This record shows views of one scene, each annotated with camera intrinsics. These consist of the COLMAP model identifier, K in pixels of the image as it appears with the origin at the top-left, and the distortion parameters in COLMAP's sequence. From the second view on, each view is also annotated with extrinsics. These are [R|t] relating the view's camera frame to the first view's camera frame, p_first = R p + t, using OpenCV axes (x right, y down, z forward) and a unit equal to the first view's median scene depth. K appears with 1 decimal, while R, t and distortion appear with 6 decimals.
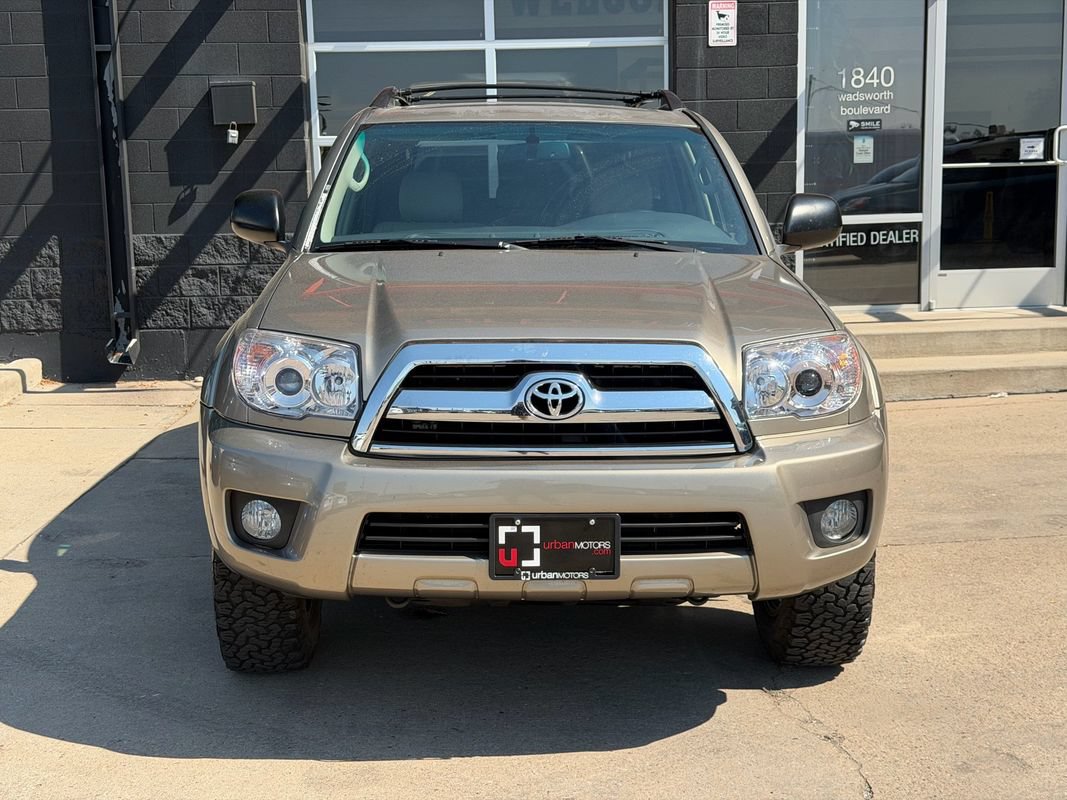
lens RADIAL K [[1505.2, 0, 537.4], [0, 1505.2, 416.5], [0, 0, 1]] dist [0.132364, 0.000000]
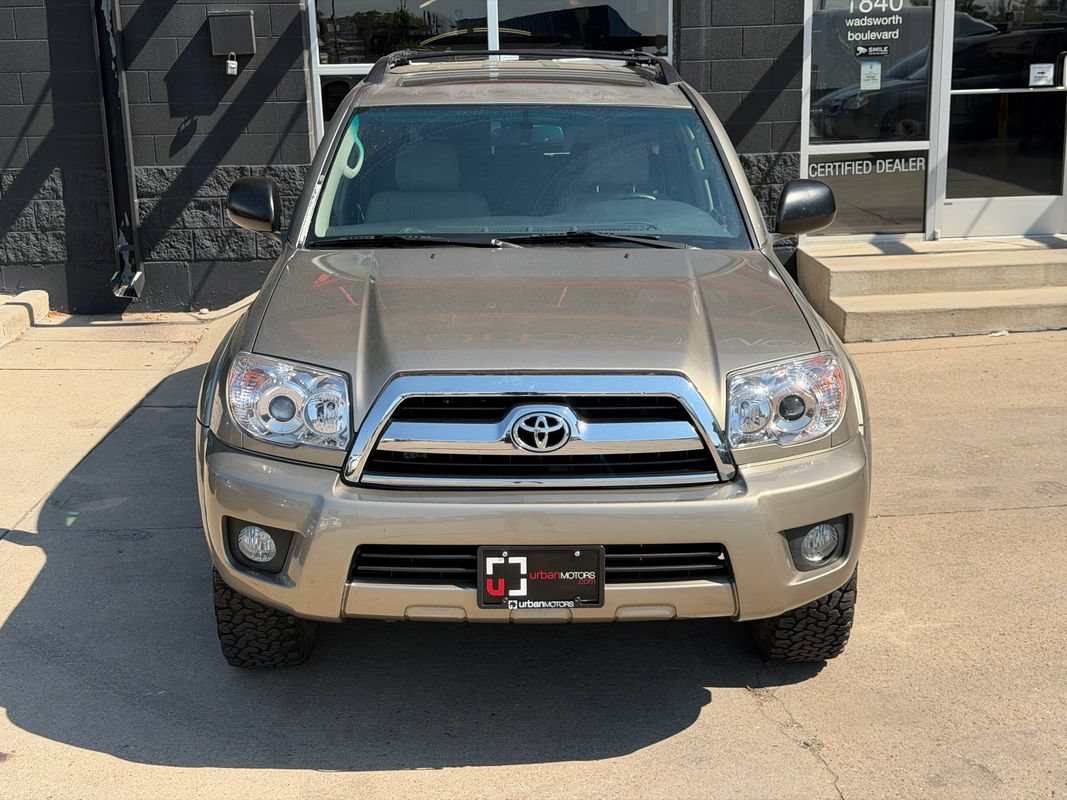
lens RADIAL K [[1505.2, 0, 528.4], [0, 1505.2, 411.3], [0, 0, 1]] dist [0.132364, 0.000000]
pose [[0.999894, -0.000526, -0.014579, 0.015289], [0.001794, 0.996199, 0.087084, -0.098534], [0.014478, -0.087101, 0.996094, -0.013909]]
